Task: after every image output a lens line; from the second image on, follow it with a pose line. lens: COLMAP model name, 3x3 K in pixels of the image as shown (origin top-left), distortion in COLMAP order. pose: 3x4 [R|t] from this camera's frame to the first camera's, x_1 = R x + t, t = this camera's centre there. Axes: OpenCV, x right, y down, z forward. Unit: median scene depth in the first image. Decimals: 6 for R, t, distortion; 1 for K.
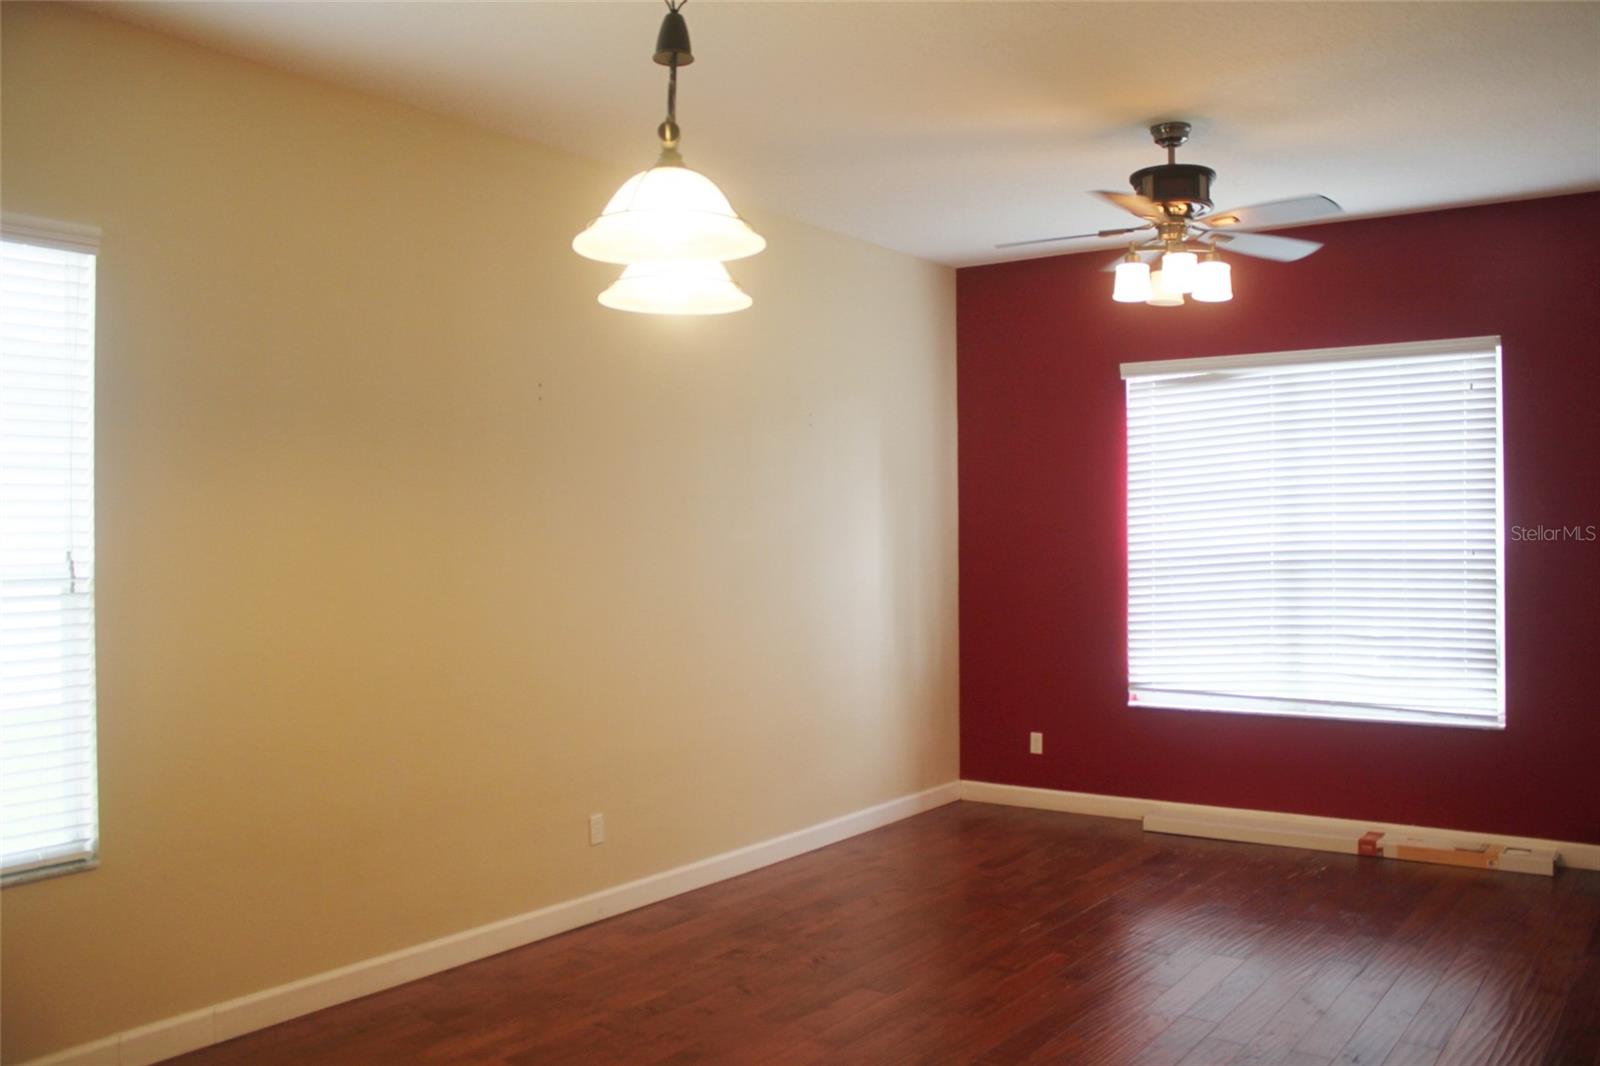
lens RADIAL K [[1397.2, 0, 800.0], [0, 1397.2, 533.0], [0, 0, 1]] dist [-0.071842, -0.001989]
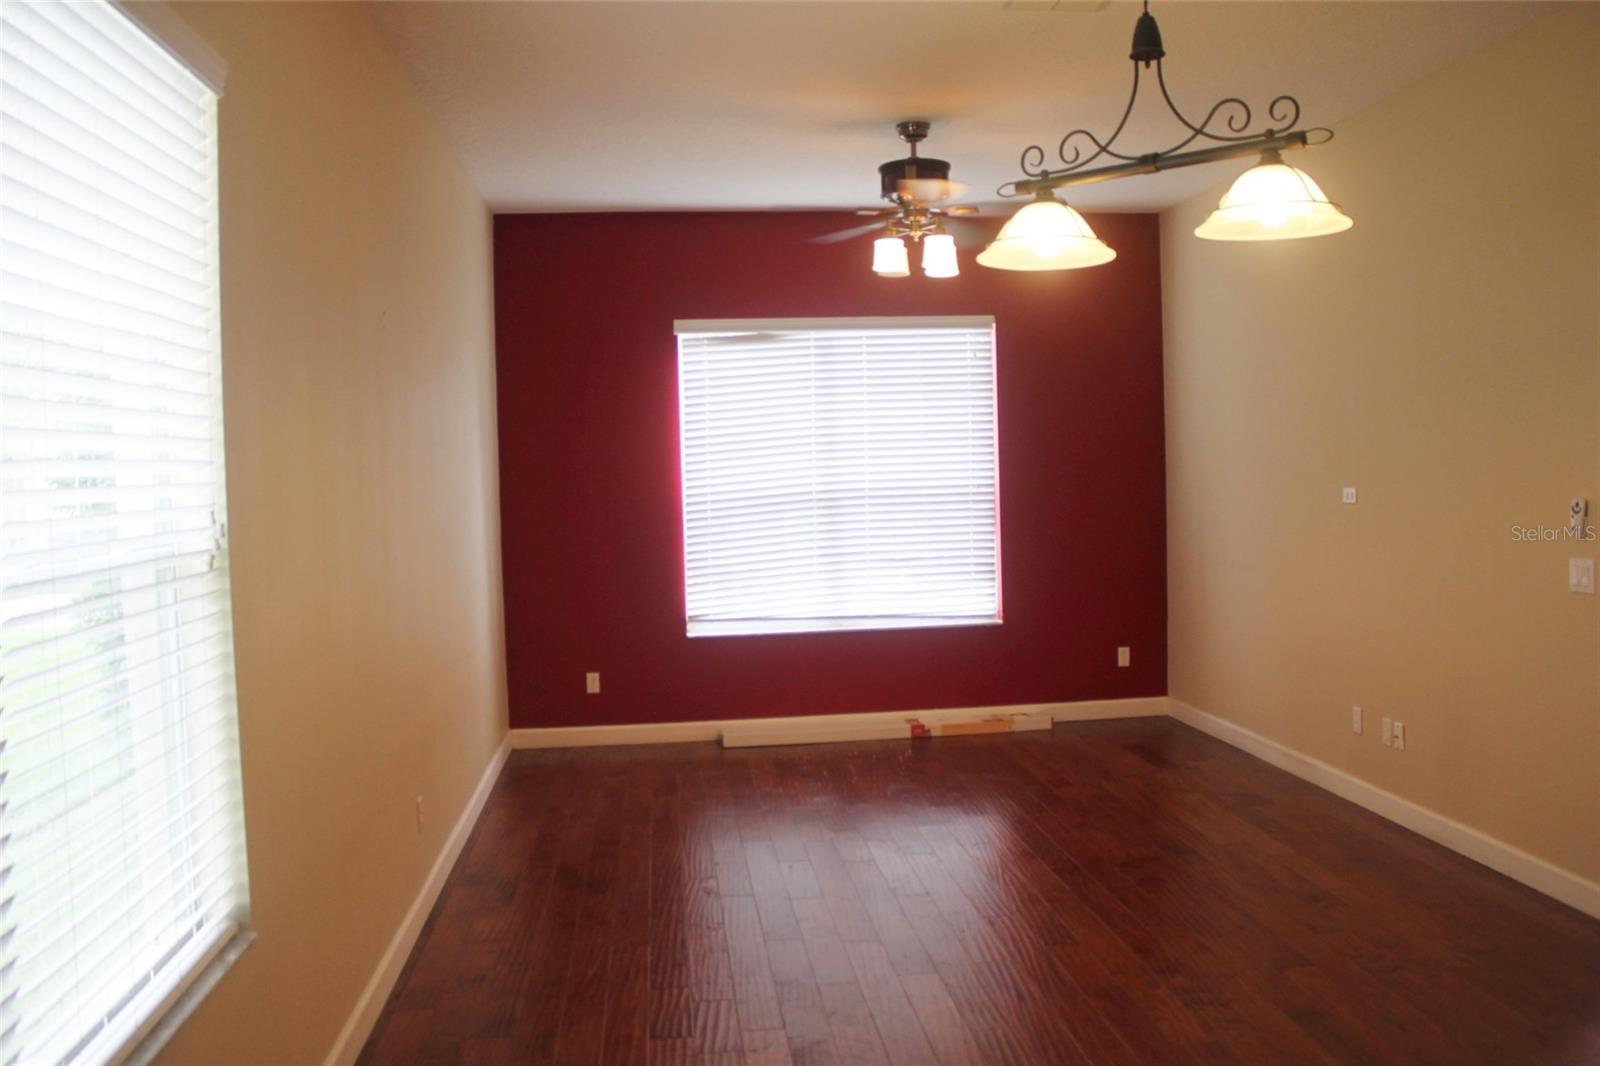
lens RADIAL K [[1350.7, 0, 800.0], [0, 1350.7, 533.0], [0, 0, 1]] dist [-0.135271, 0.001030]
pose [[0.740078, -0.052026, 0.670506, -0.423894], [0.021775, 0.998334, 0.053428, -0.012074], [-0.672168, -0.024941, 0.739978, 0.175504]]
